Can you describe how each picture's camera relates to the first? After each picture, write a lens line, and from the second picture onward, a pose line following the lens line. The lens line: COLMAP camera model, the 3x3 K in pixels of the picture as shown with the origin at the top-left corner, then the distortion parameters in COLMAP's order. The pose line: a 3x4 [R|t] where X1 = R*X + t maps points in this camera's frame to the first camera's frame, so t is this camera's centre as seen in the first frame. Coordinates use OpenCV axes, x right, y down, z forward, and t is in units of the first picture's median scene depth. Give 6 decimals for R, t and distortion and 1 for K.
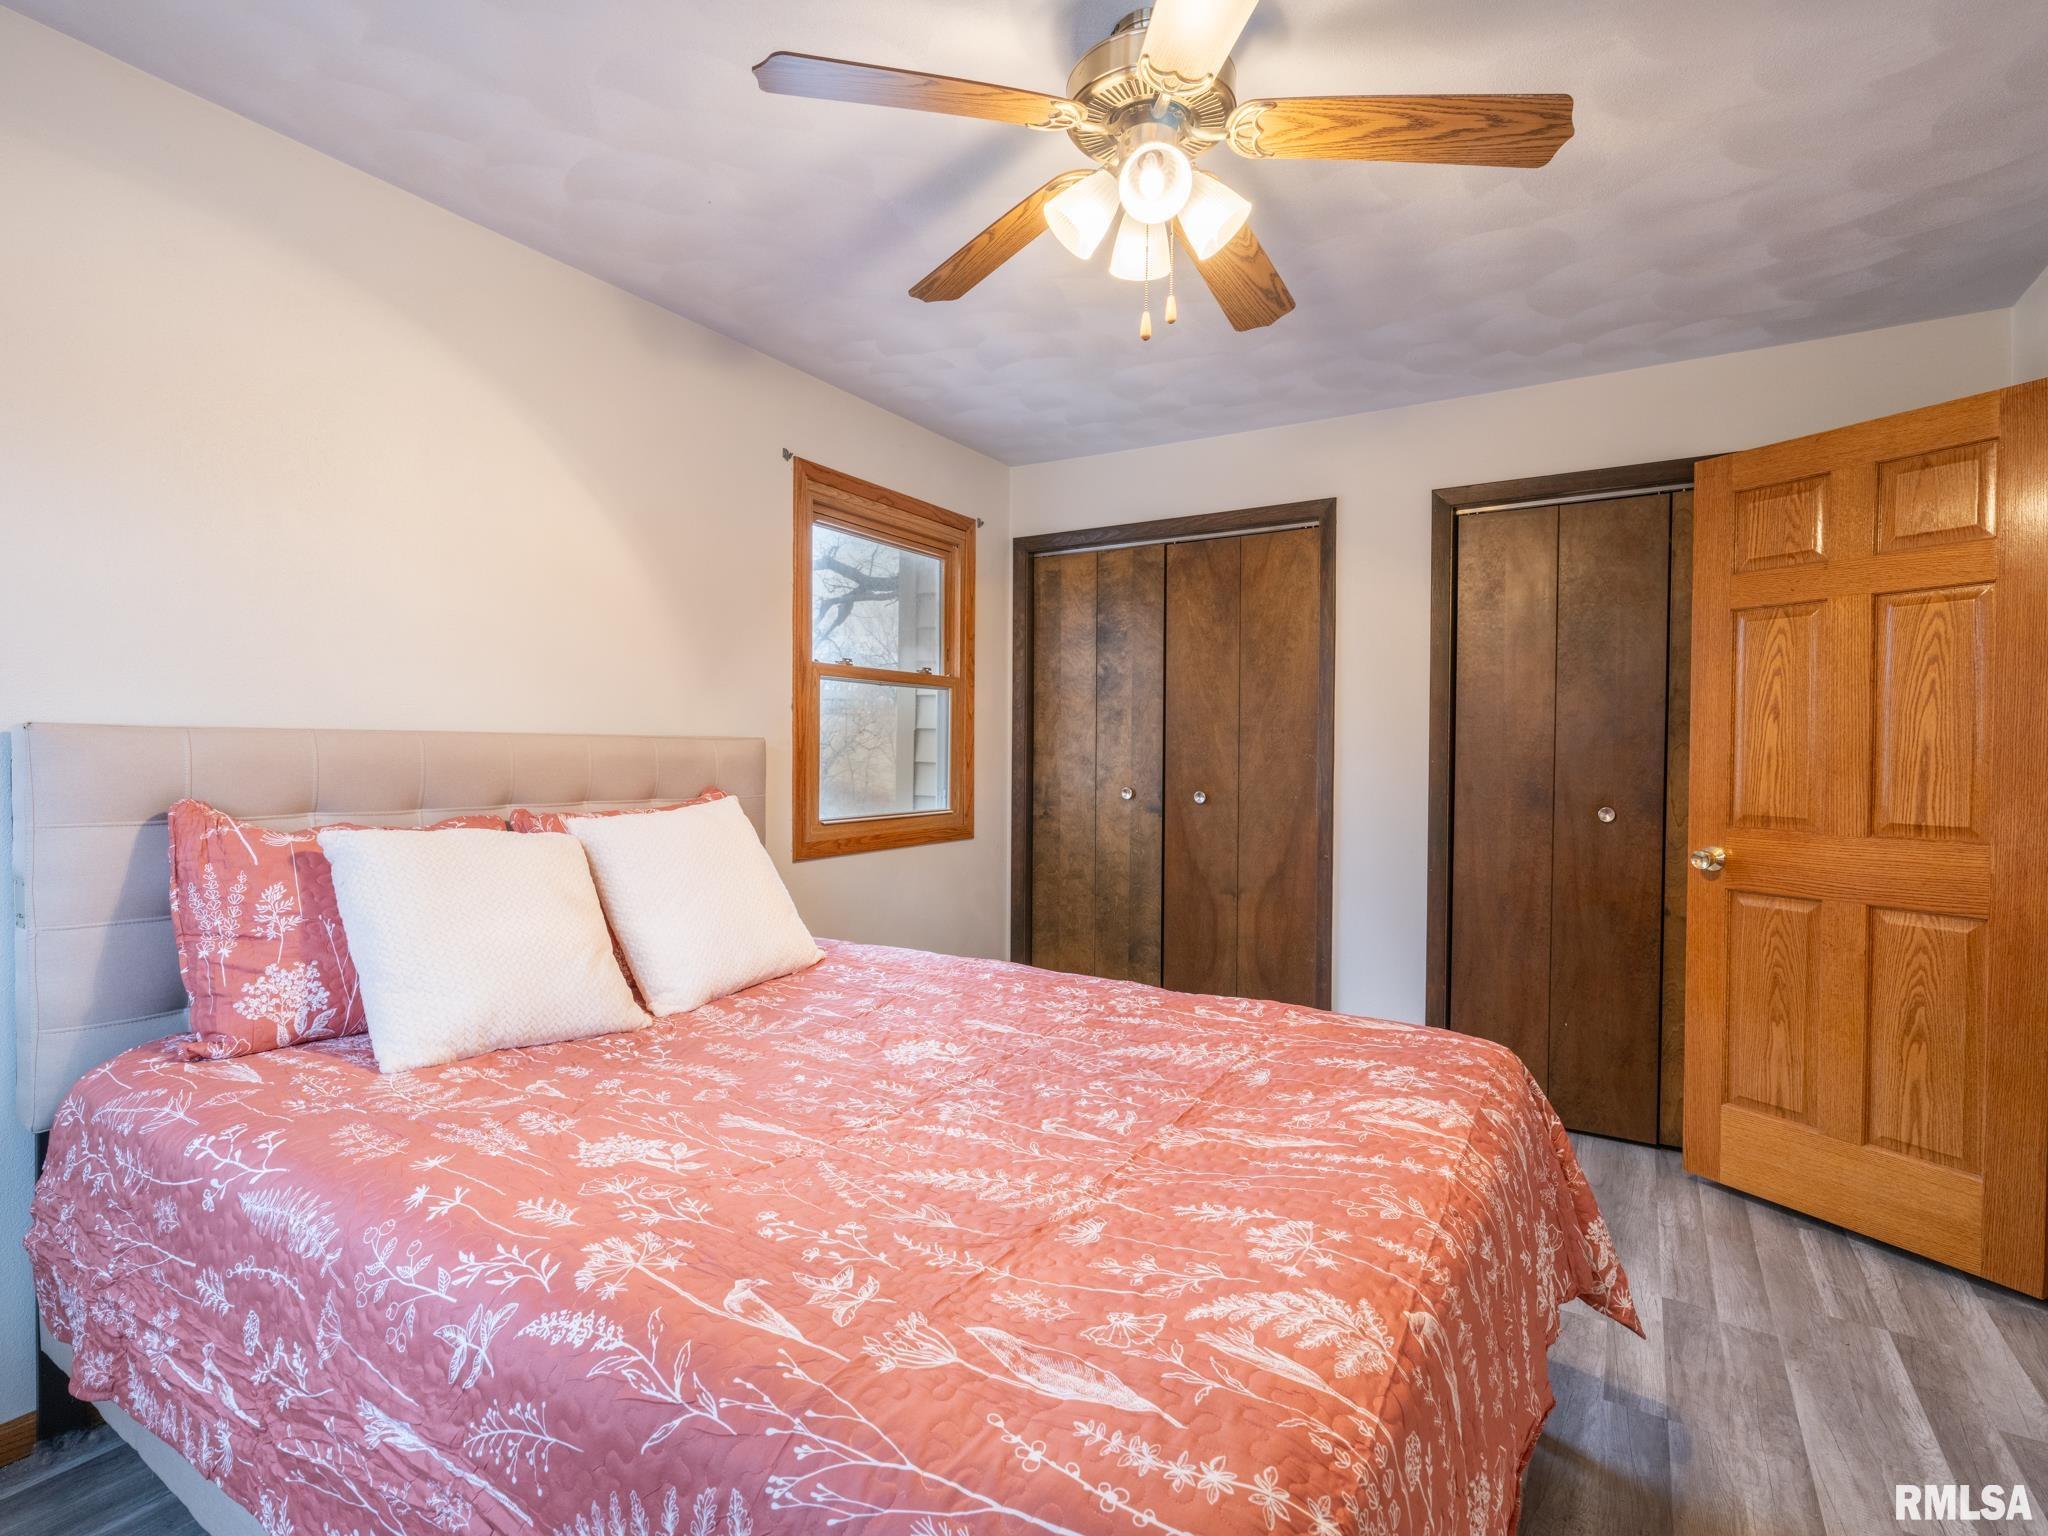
lens RADIAL K [[985.0, 0, 1022.6], [0, 985.0, 770.3], [0, 0, 1]] dist [-0.004458, 0.000142]
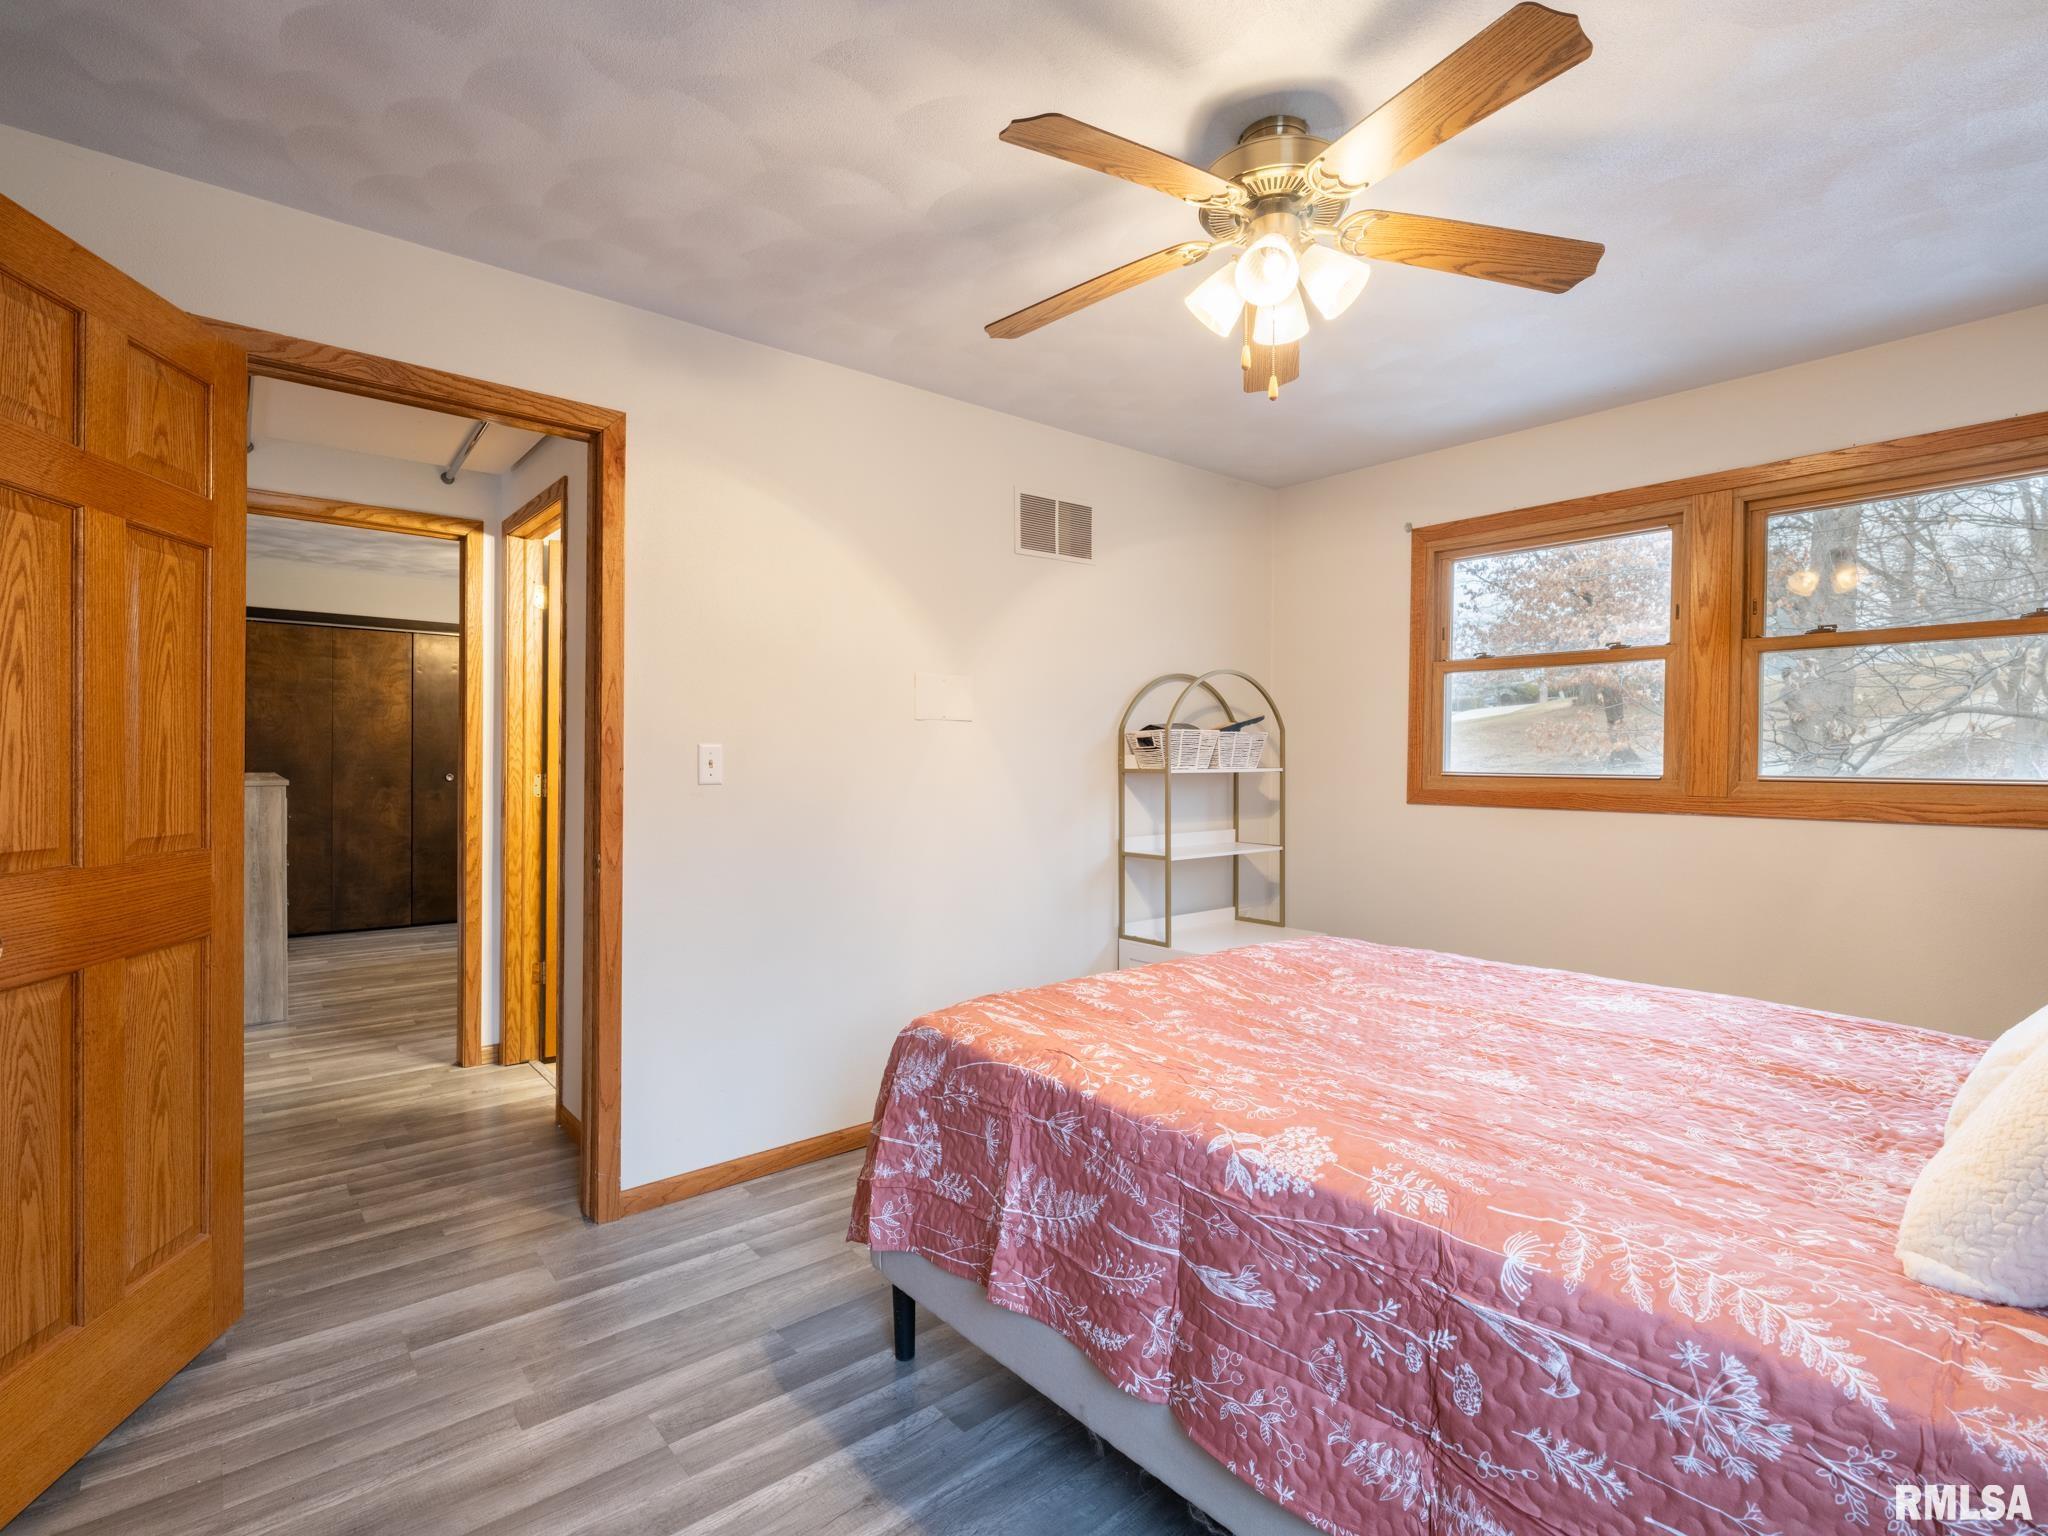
lens RADIAL K [[985.0, 0, 1022.6], [0, 985.0, 770.3], [0, 0, 1]] dist [-0.004458, 0.000142]
pose [[-0.947803, -0.017519, 0.318376, 0.019592], [-0.008223, 0.999500, 0.030518, -0.026466], [-0.318752, 0.026307, -0.947473, 1.520350]]
